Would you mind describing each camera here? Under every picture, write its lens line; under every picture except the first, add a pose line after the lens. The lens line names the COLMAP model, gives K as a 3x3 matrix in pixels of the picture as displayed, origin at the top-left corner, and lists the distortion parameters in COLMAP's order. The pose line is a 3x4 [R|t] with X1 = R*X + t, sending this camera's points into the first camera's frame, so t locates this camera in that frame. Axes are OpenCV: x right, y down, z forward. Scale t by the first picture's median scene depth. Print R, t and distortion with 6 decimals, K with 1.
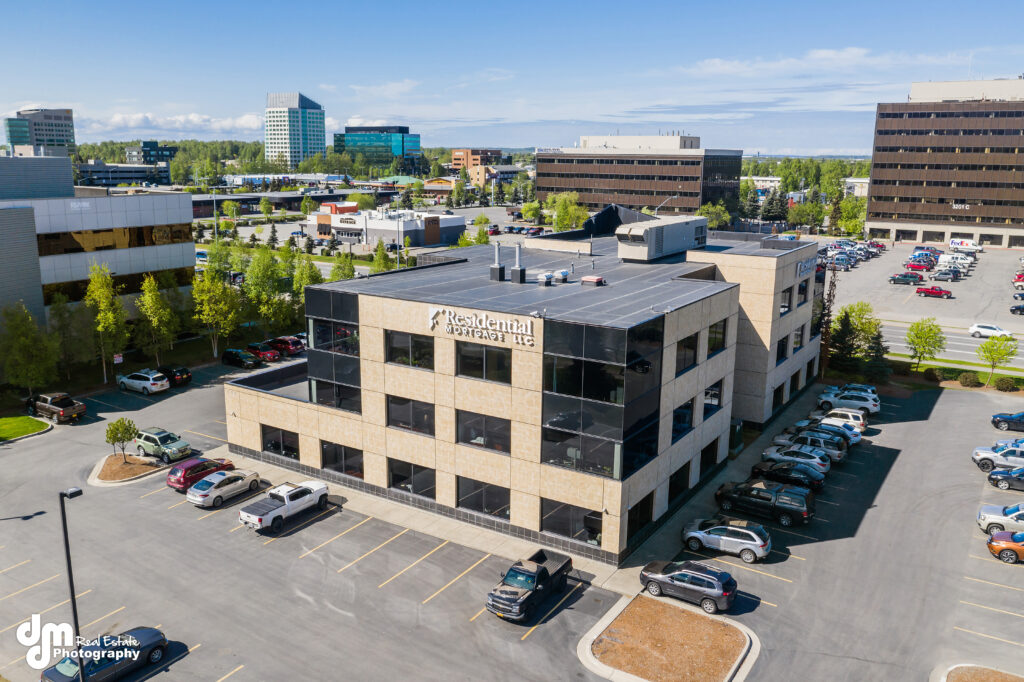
lens RADIAL K [[835.7, 0, 508.2], [0, 835.7, 336.0], [0, 0, 1]] dist [-0.018546, -0.005483]
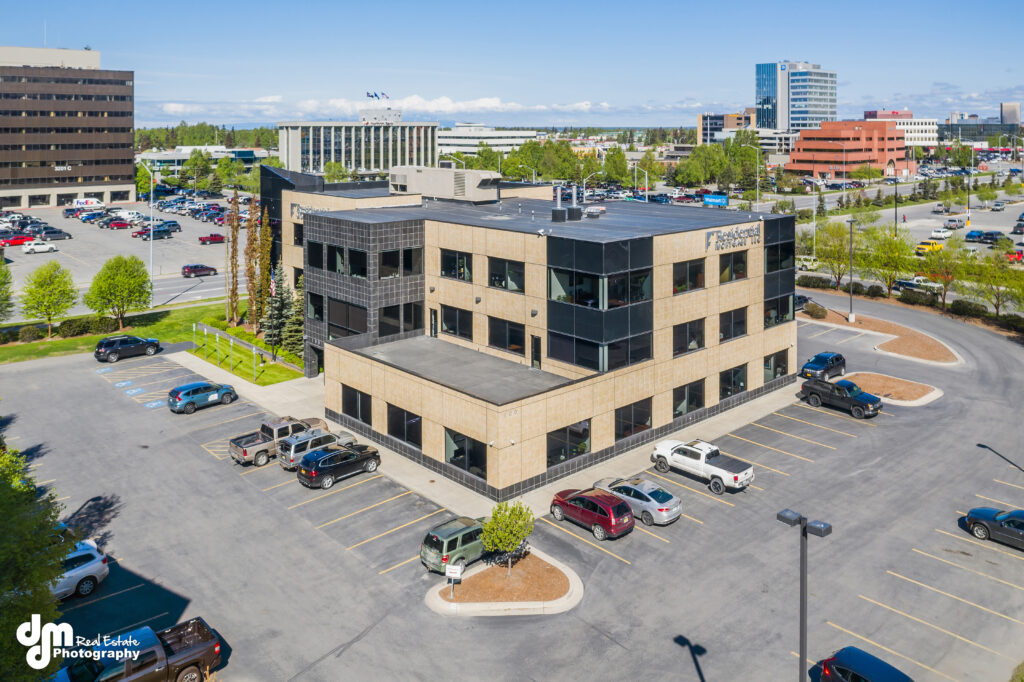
lens RADIAL K [[833.7, 0, 515.1], [0, 833.7, 122.6], [0, 0, 1]] dist [-0.011256, -0.004372]
pose [[0.248337, -0.001969, 0.968672, -0.944580], [0.209284, 0.976489, -0.051669, -0.131379], [-0.945795, 0.215559, 0.242911, 0.681396]]
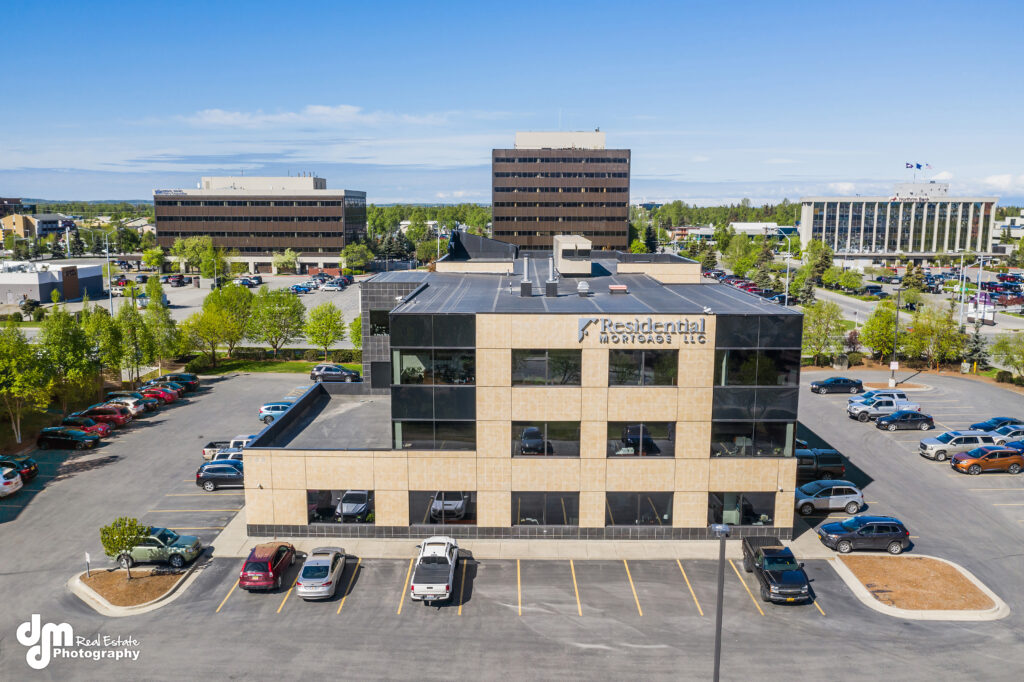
lens RADIAL K [[832.7, 0, 513.9], [0, 832.7, 329.6], [0, 0, 1]] dist [-0.024738, -0.006017]
pose [[0.843726, -0.084512, 0.530080, -0.478159], [0.118601, 0.992472, -0.030543, -0.000799], [-0.523508, 0.088638, 0.847398, 0.174890]]
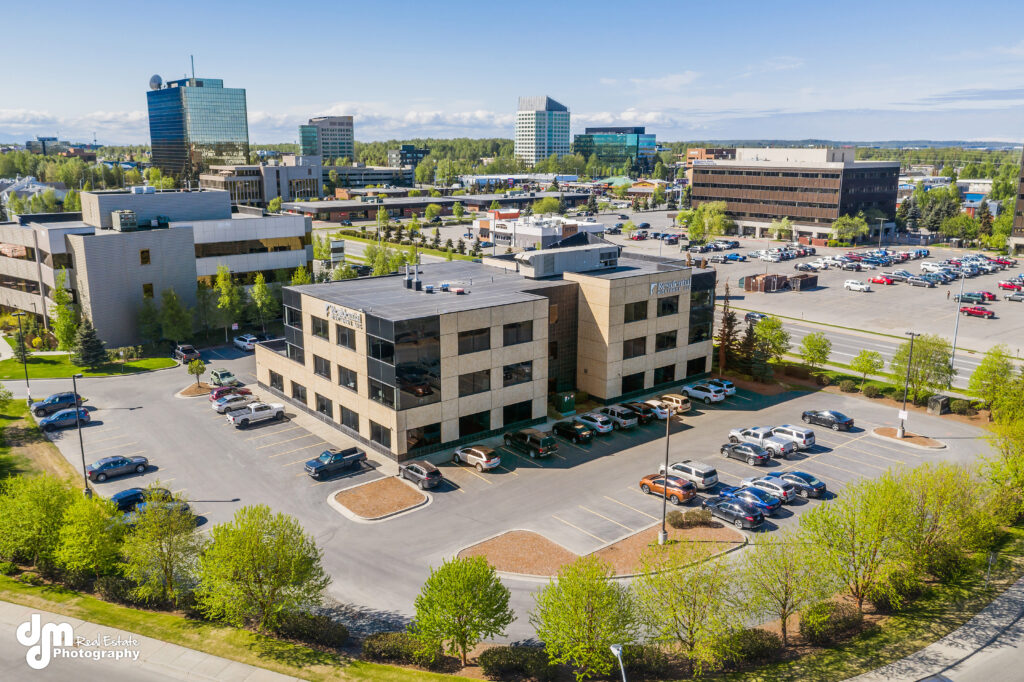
lens RADIAL K [[826.8, 0, 504.9], [0, 826.8, 342.3], [0, 0, 1]] dist [-0.014085, 0.001799]
pose [[0.948974, 0.063942, -0.308805, 0.563644], [-0.058534, 0.997927, 0.026754, -0.016210], [0.309876, -0.007313, 0.950749, -0.350077]]
